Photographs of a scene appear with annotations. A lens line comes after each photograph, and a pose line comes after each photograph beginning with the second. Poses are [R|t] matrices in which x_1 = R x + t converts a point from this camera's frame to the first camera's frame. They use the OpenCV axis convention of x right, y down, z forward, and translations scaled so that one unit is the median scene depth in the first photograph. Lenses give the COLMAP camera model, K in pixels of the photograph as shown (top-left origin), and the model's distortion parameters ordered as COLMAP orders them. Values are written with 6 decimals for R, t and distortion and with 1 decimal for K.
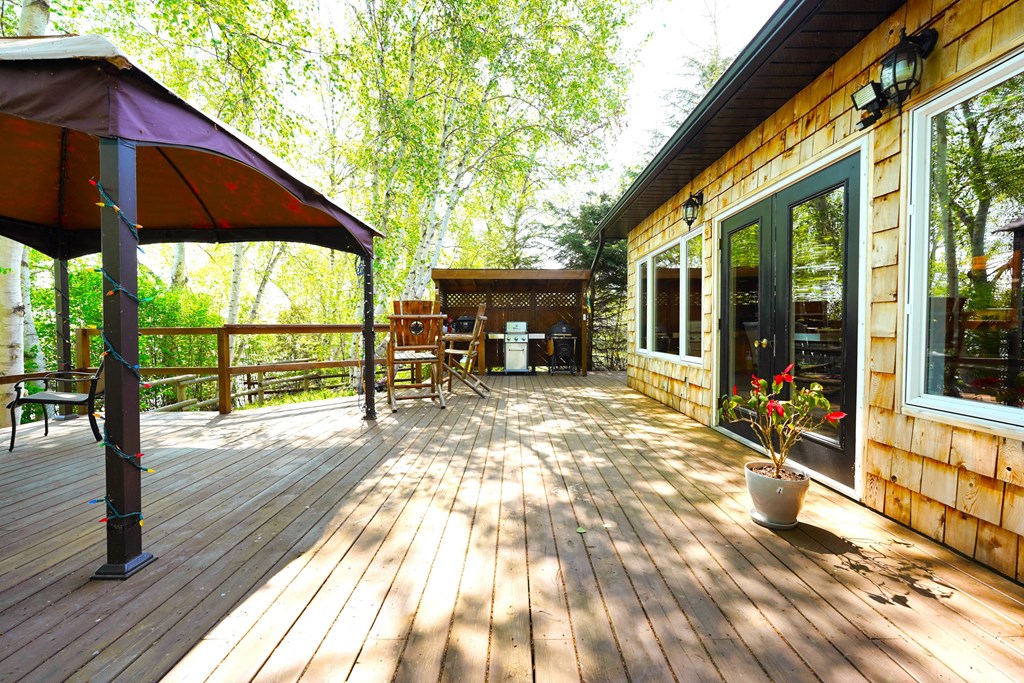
lens RADIAL K [[413.0, 0, 512.7], [0, 413.0, 341.1], [0, 0, 1]] dist [0.001195, -0.000135]
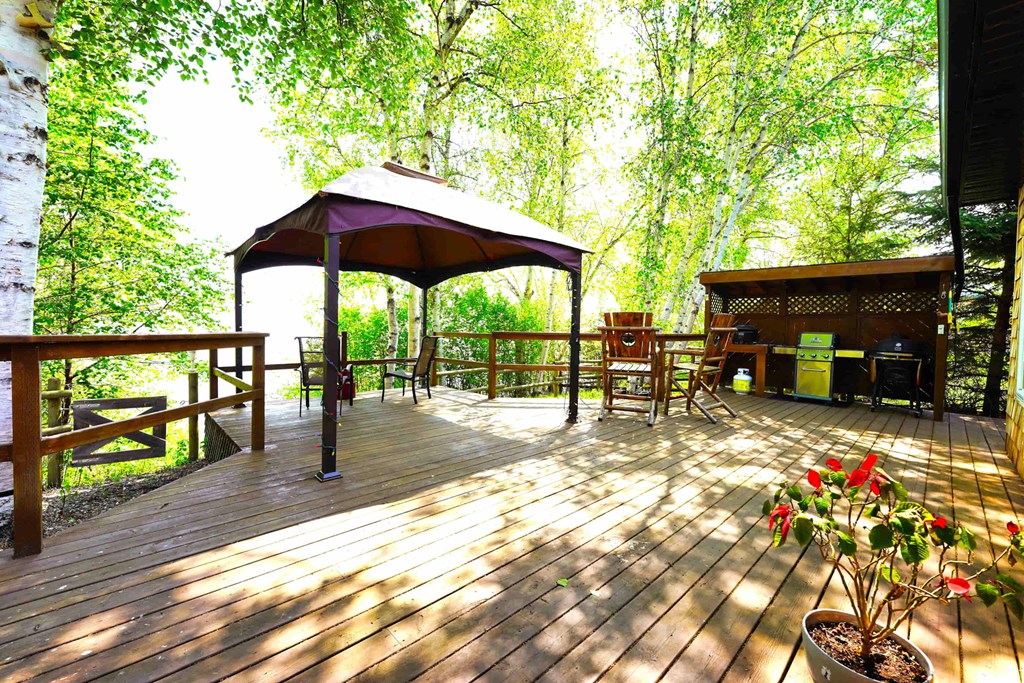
lens RADIAL K [[413.0, 0, 507.2], [0, 413.0, 338.4], [0, 0, 1]] dist [0.001195, -0.000135]
pose [[0.692053, 0.037589, -0.720867, 0.467592], [-0.046045, 0.998908, 0.007883, -0.049158], [0.720376, 0.027737, 0.693028, 0.177886]]
